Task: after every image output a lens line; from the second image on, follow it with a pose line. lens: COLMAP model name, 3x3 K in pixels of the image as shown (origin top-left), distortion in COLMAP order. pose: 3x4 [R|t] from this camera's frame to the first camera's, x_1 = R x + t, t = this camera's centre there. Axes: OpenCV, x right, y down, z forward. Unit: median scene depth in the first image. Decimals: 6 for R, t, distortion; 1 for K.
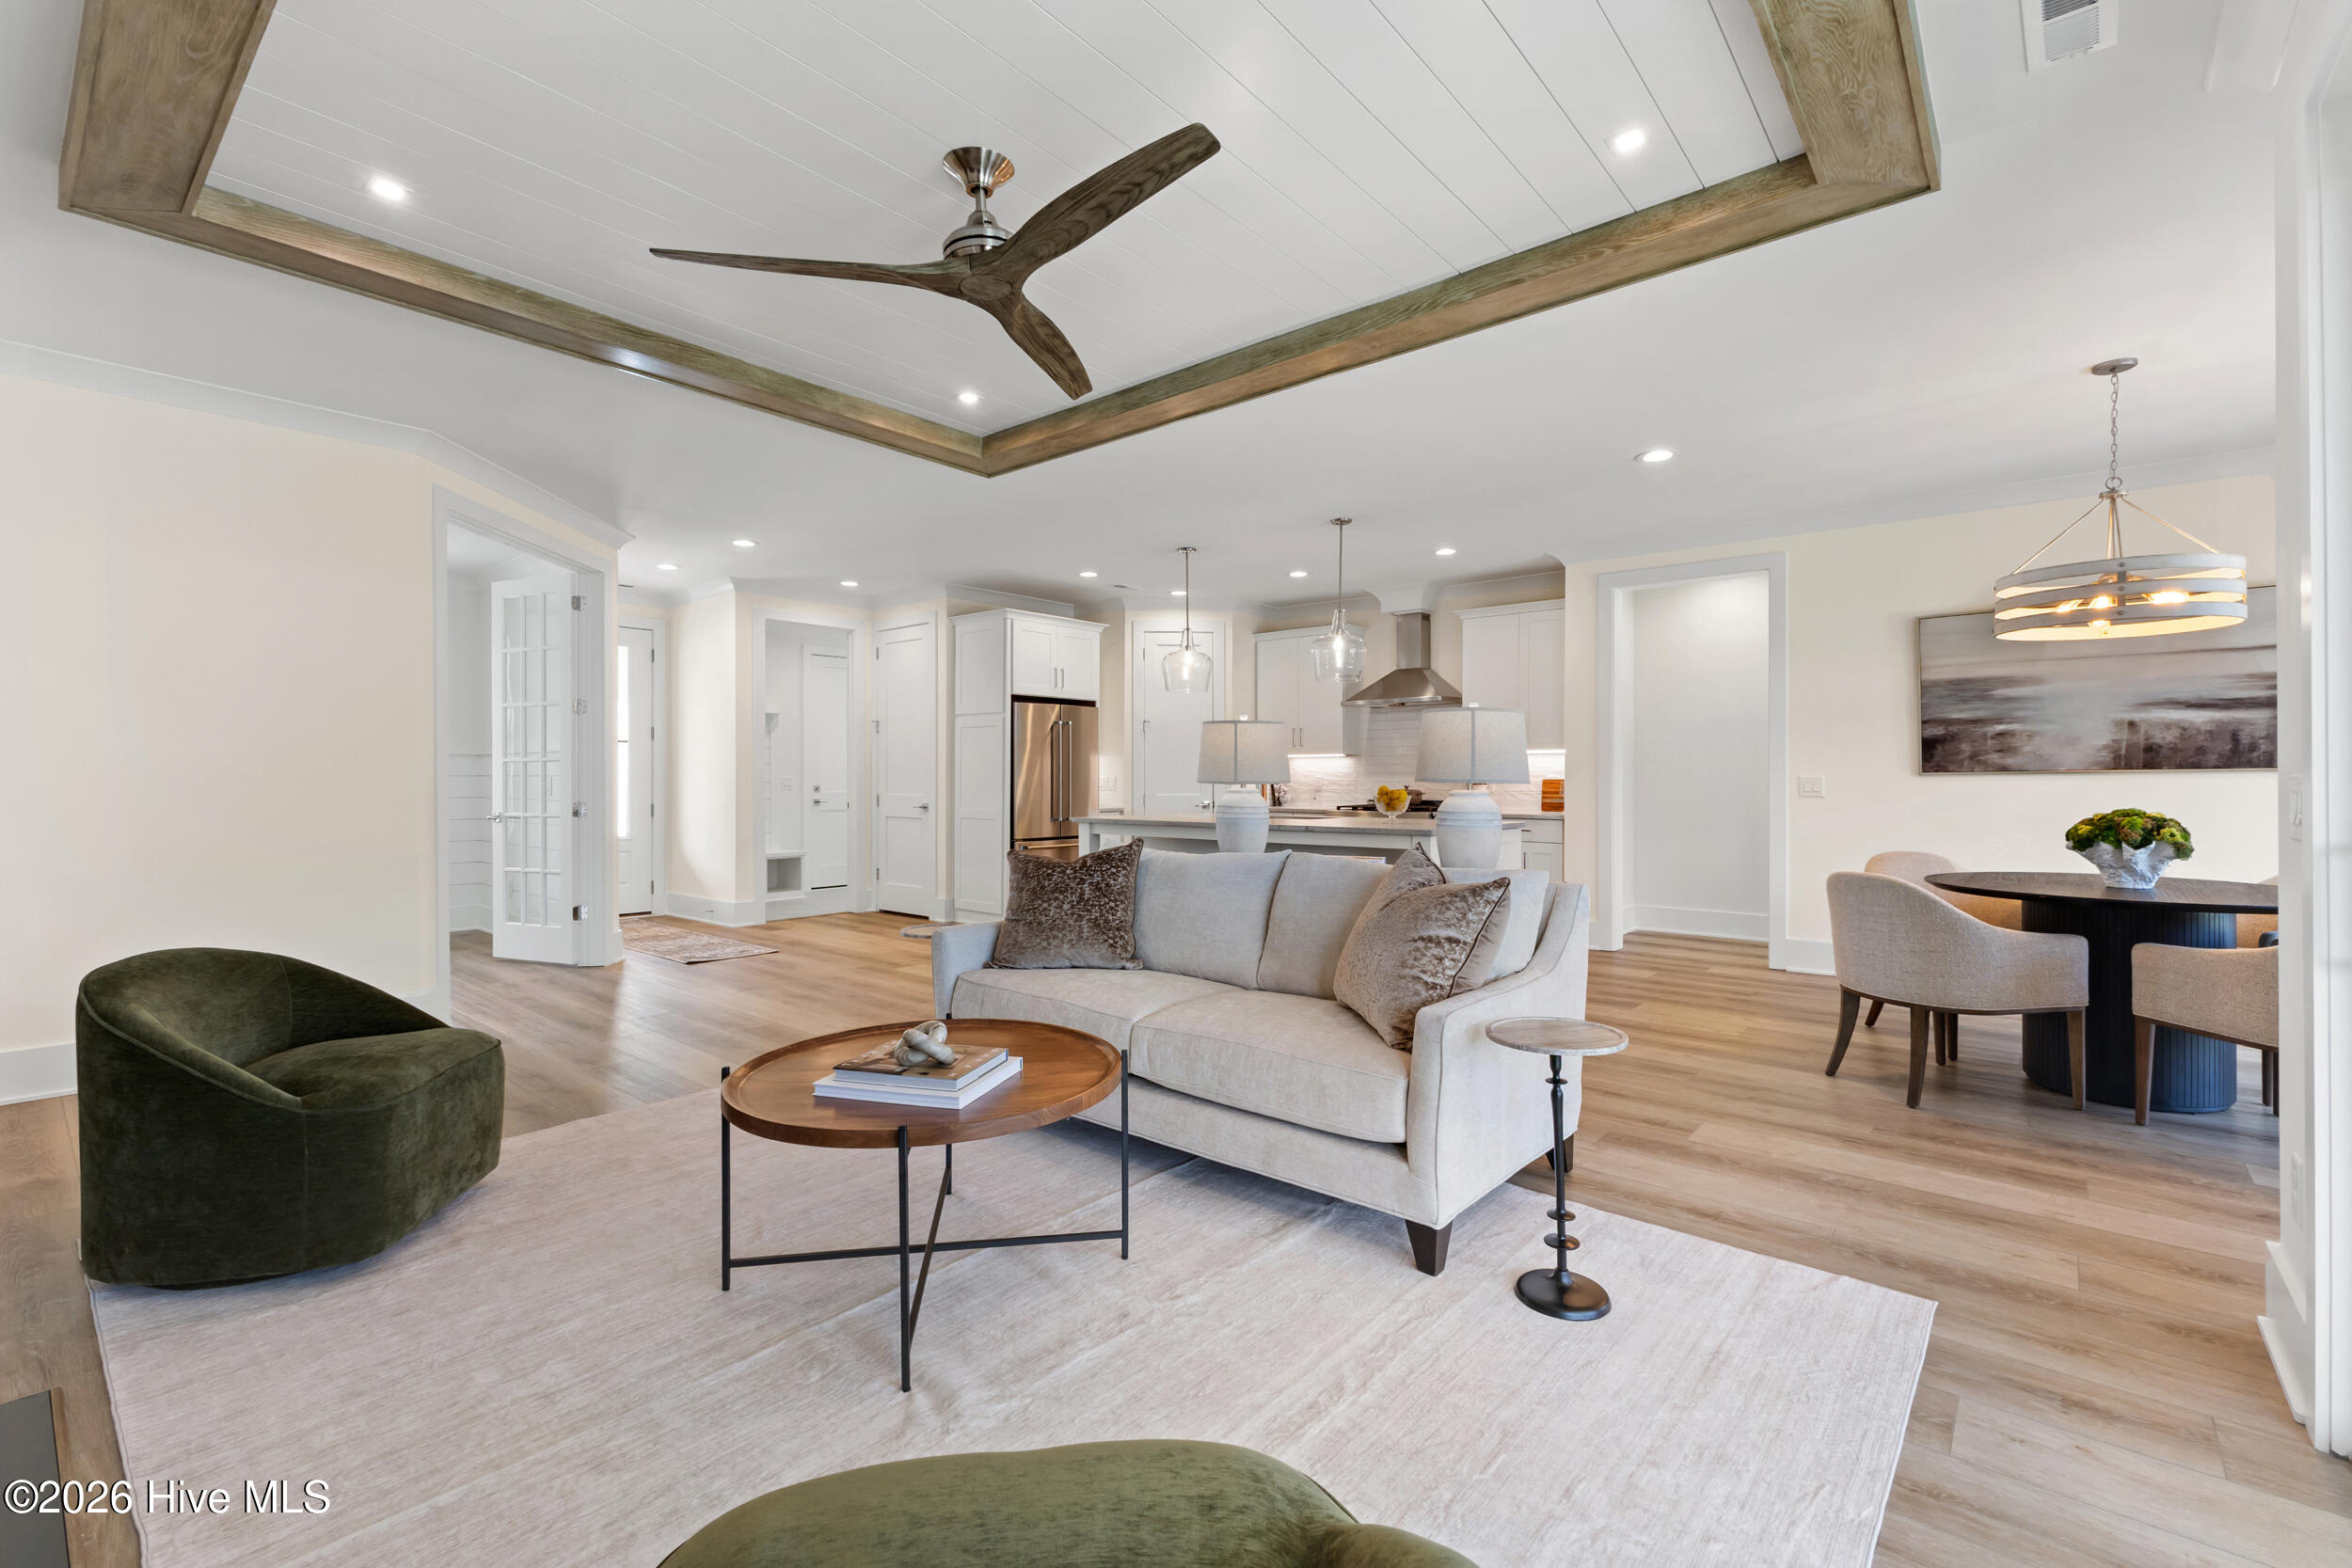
lens RADIAL K [[1017.7, 0, 1174.5], [0, 1017.7, 780.3], [0, 0, 1]] dist [0.014264, -0.004522]
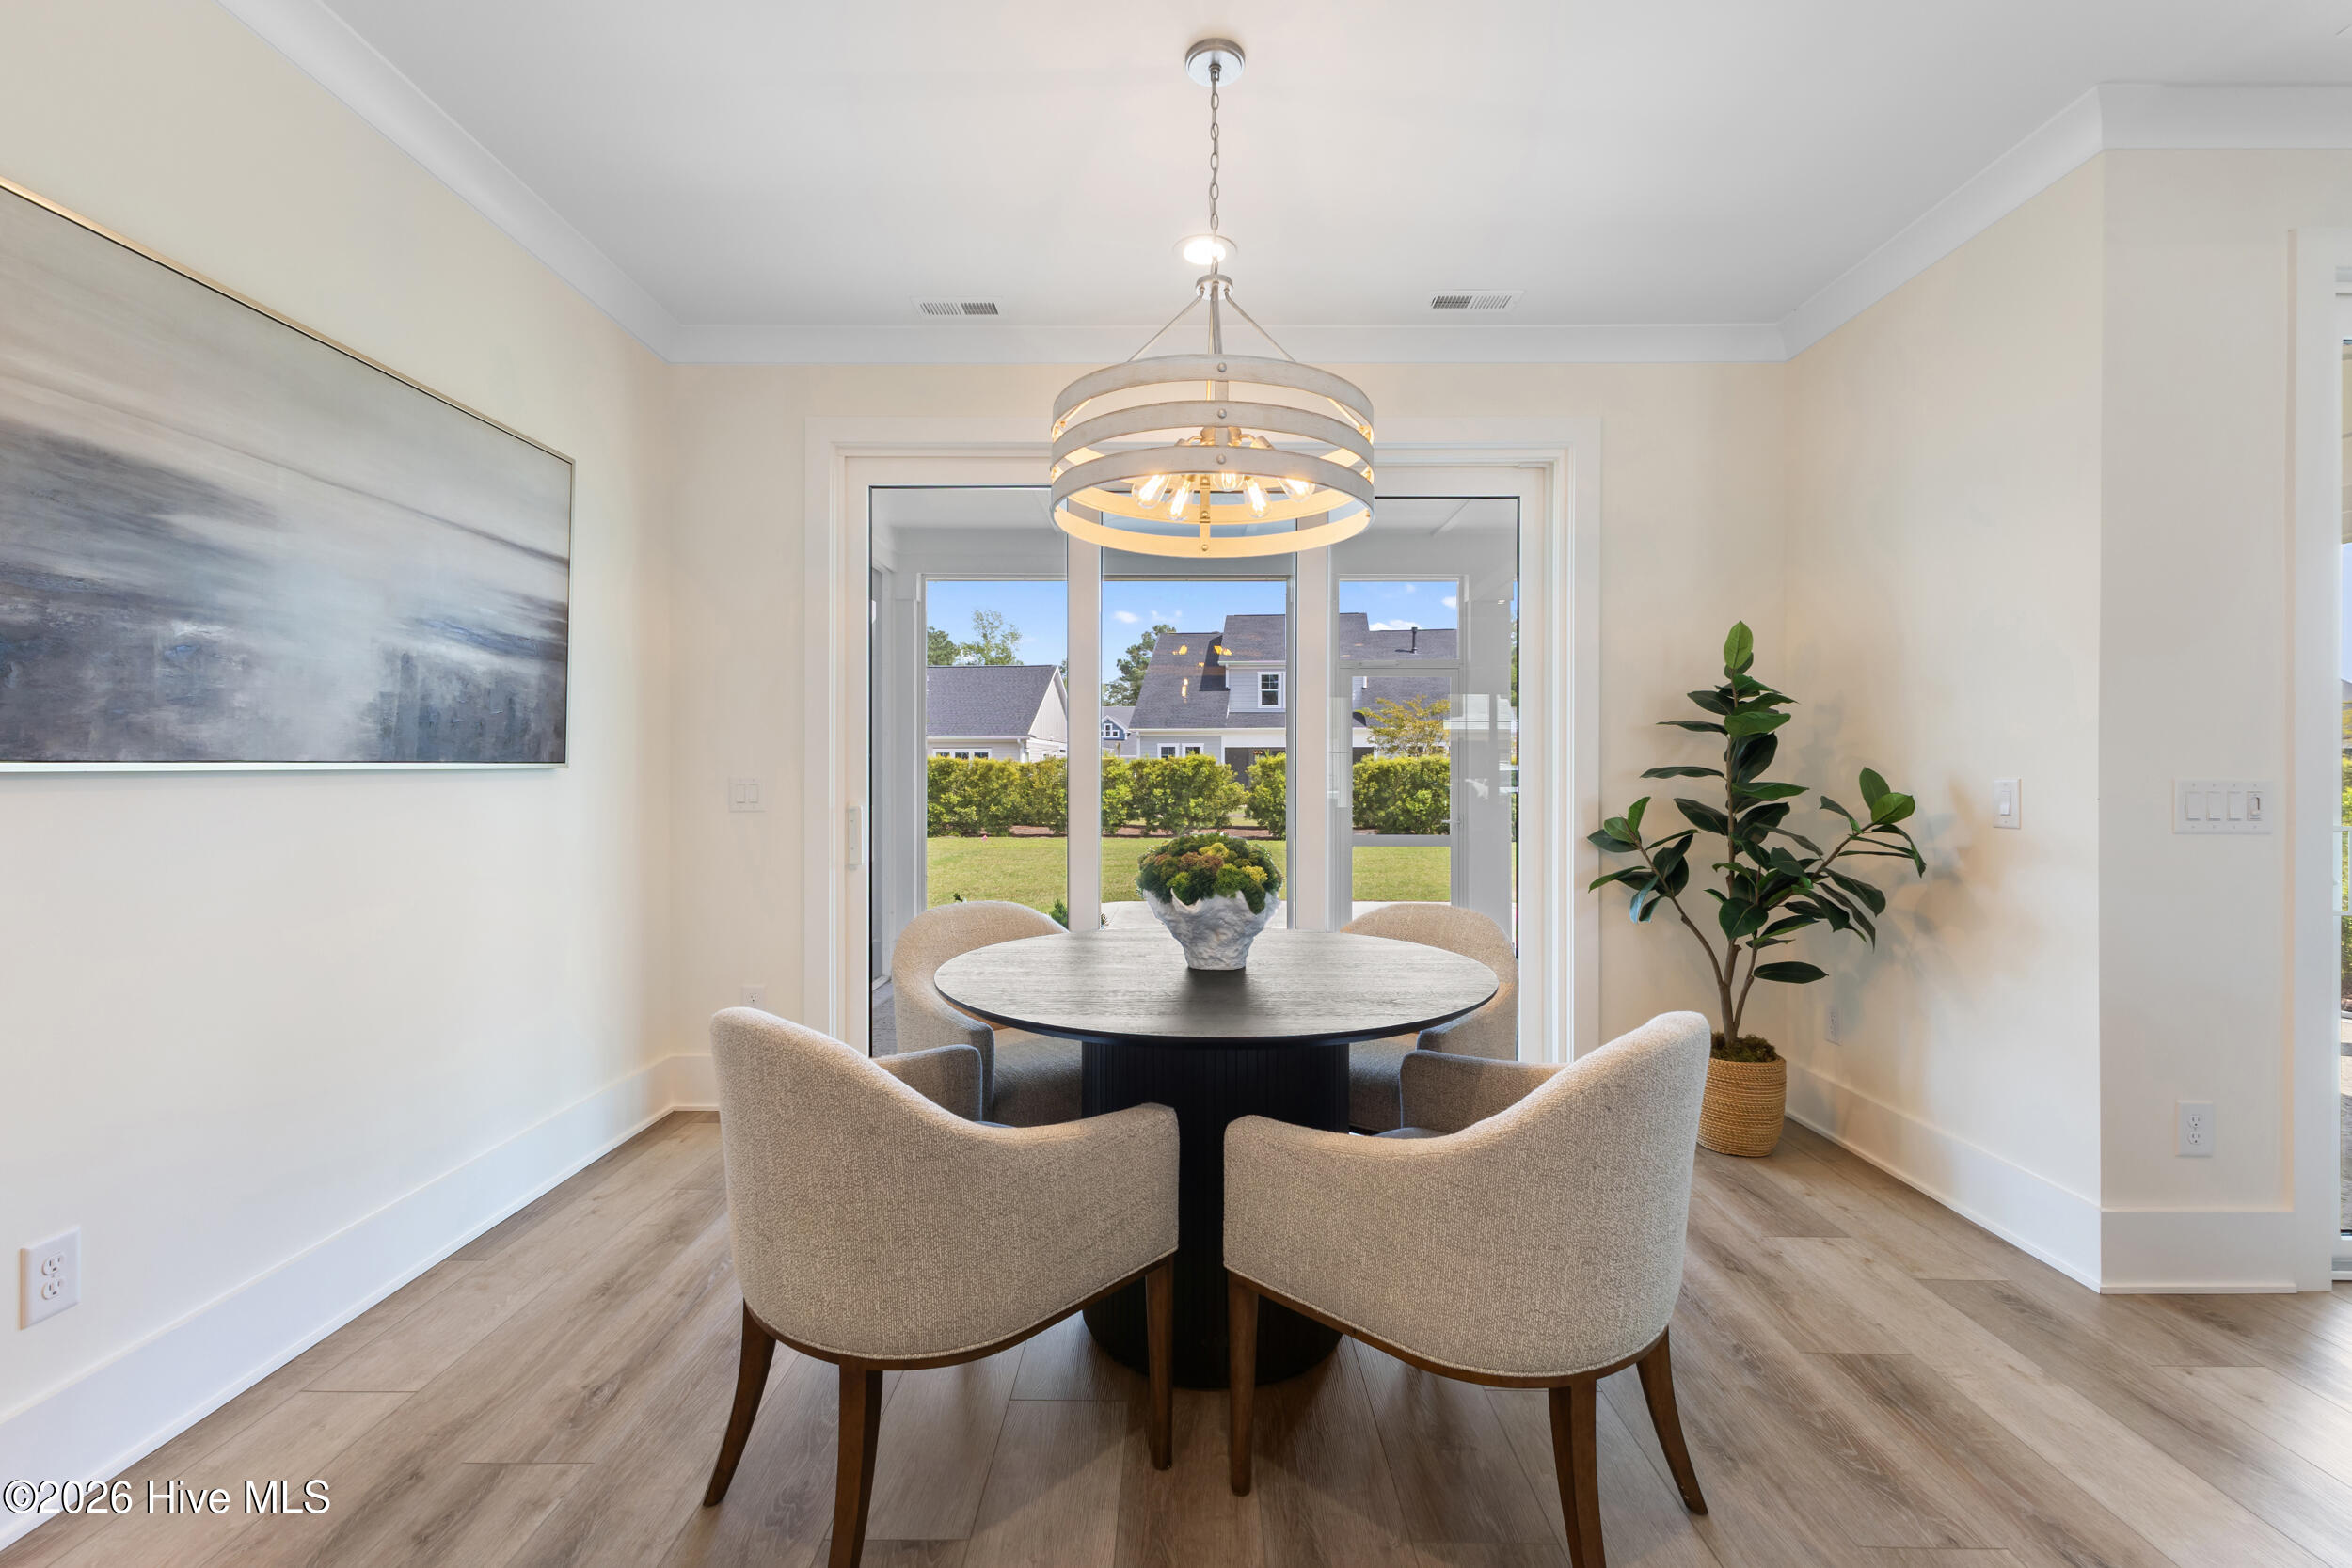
lens RADIAL K [[1017.7, 0, 1184.4], [0, 1017.7, 773.6], [0, 0, 1]] dist [0.014264, -0.004522]
pose [[-0.640579, 0.008664, 0.767843, 0.340325], [0.008538, 0.999955, -0.004160, -0.000499], [-0.767845, 0.003891, -0.640624, 0.956771]]
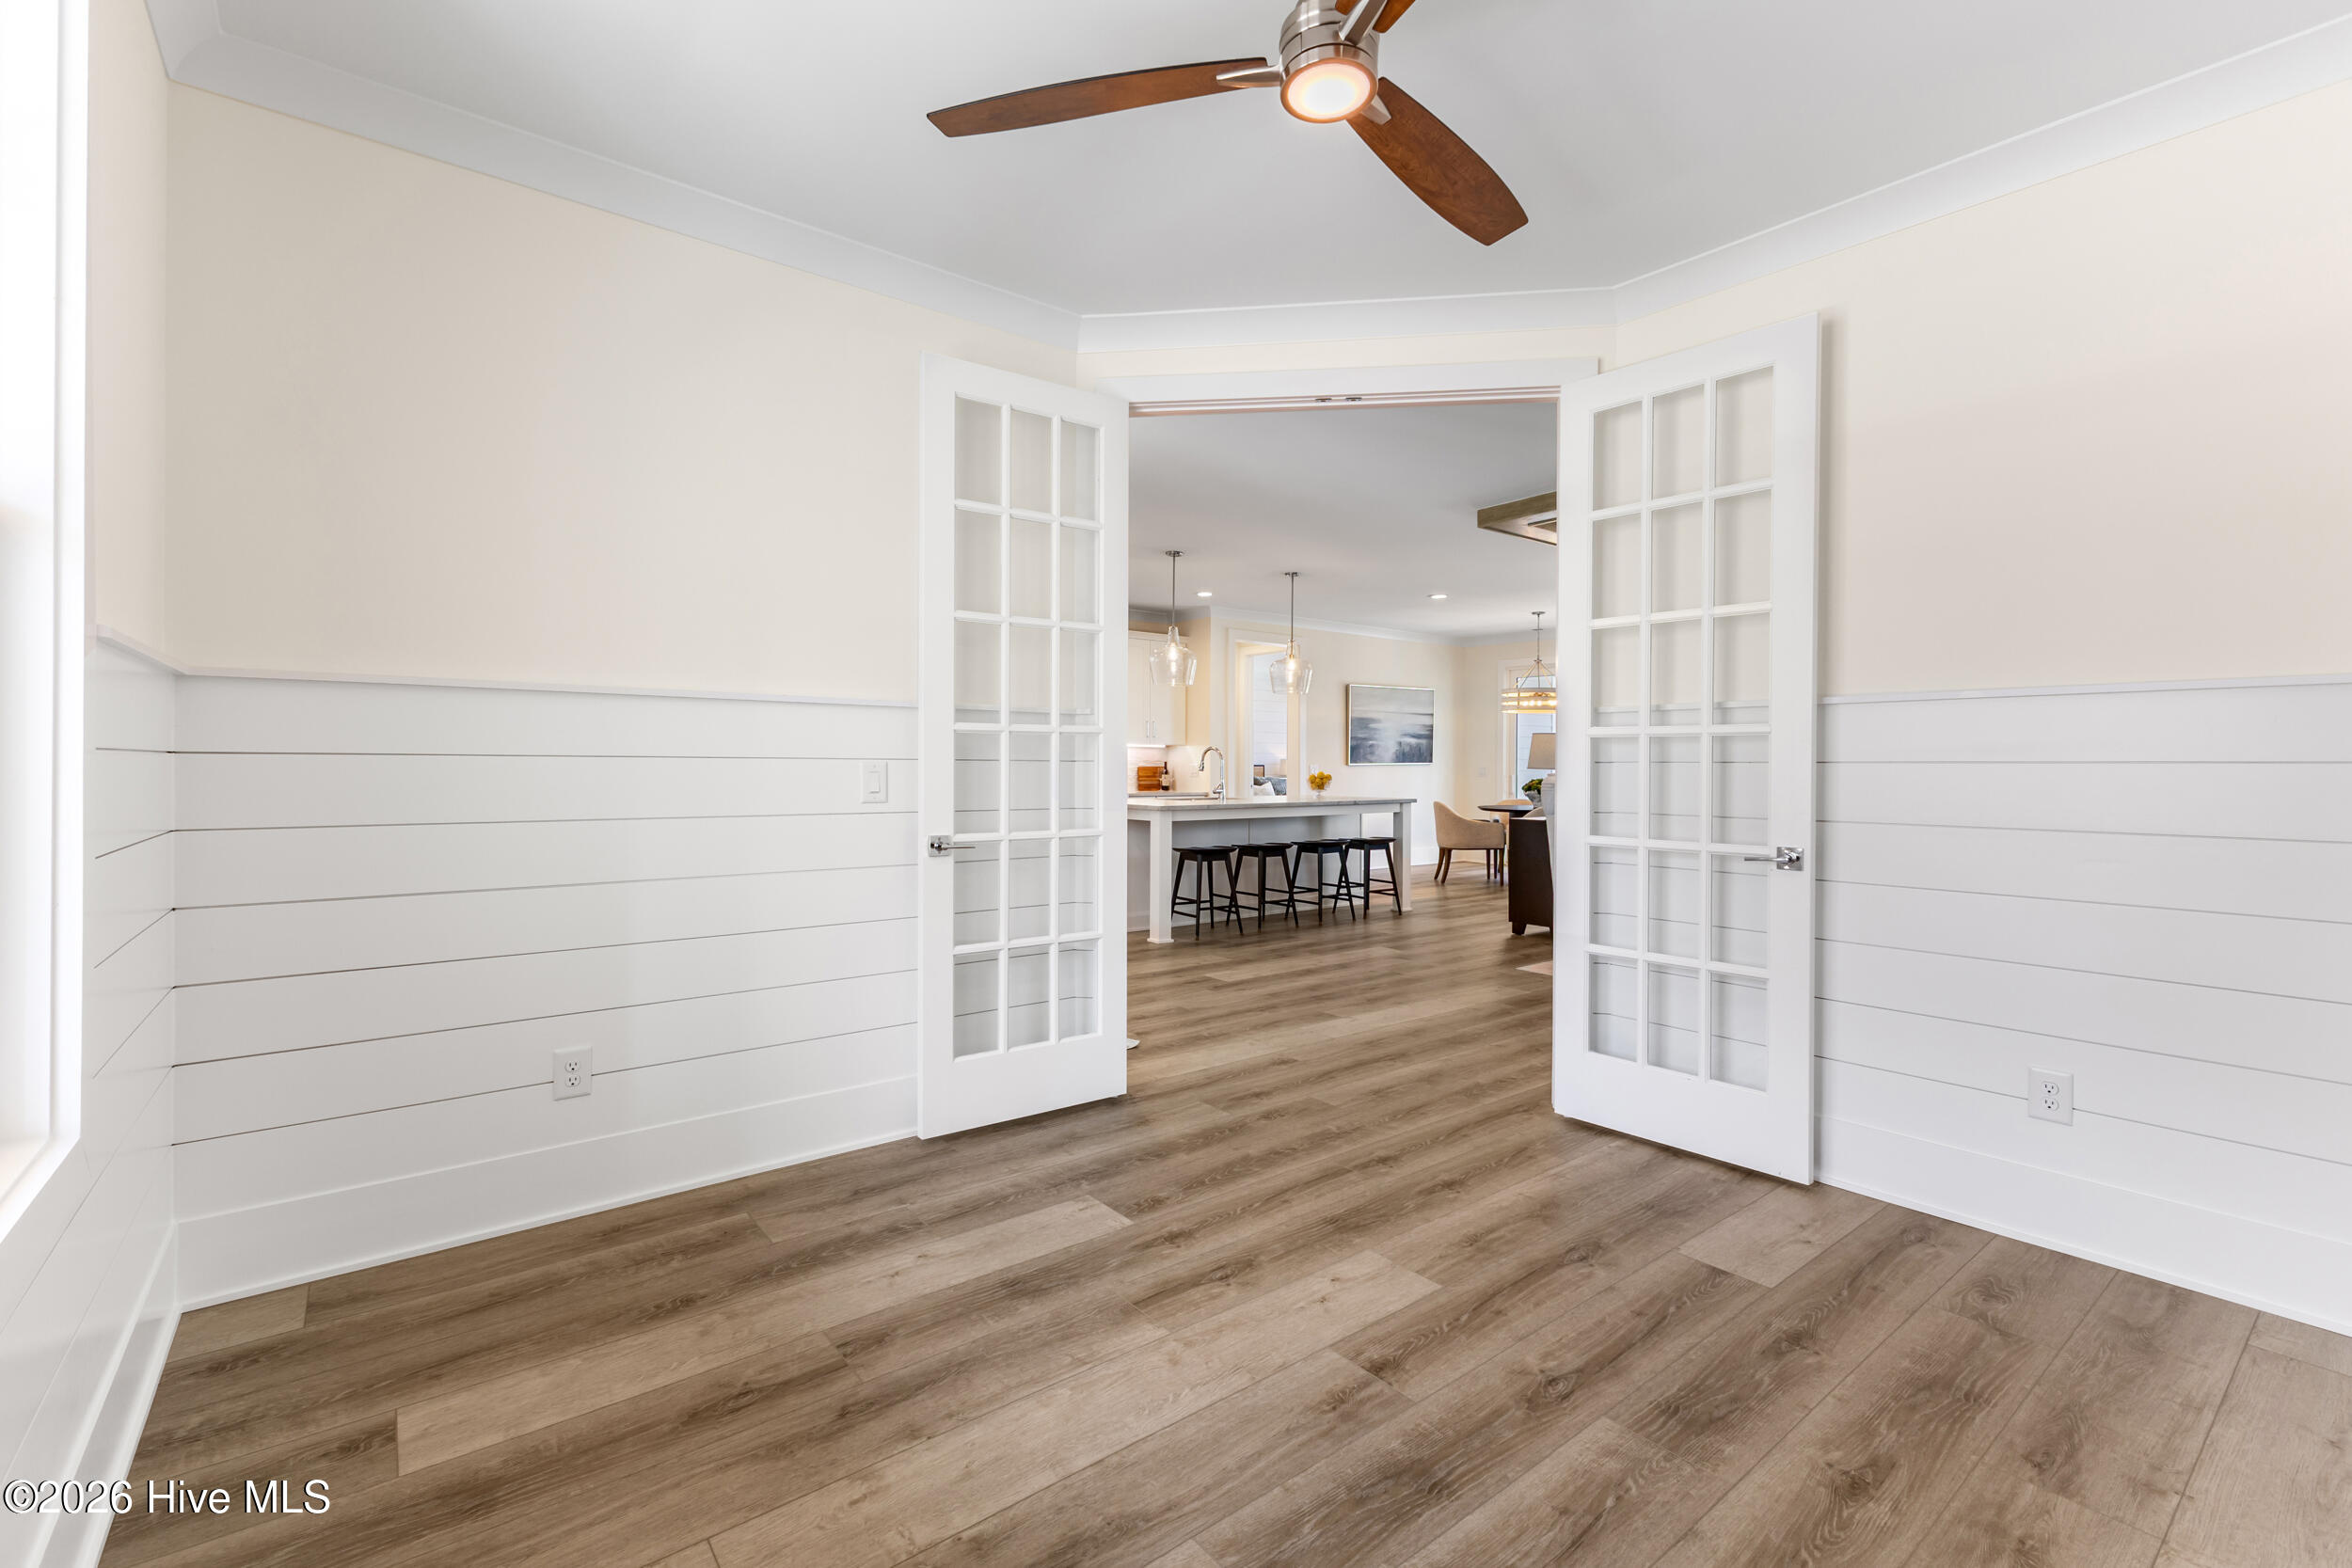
lens RADIAL K [[1017.7, 0, 1179.1], [0, 1017.7, 774.9], [0, 0, 1]] dist [0.014264, -0.004522]
pose [[0.201323, 0.003049, 0.979520, -1.327086], [0.002771, 0.999989, -0.003683, 0.022487], [-0.979521, 0.003455, 0.201312, 0.956280]]
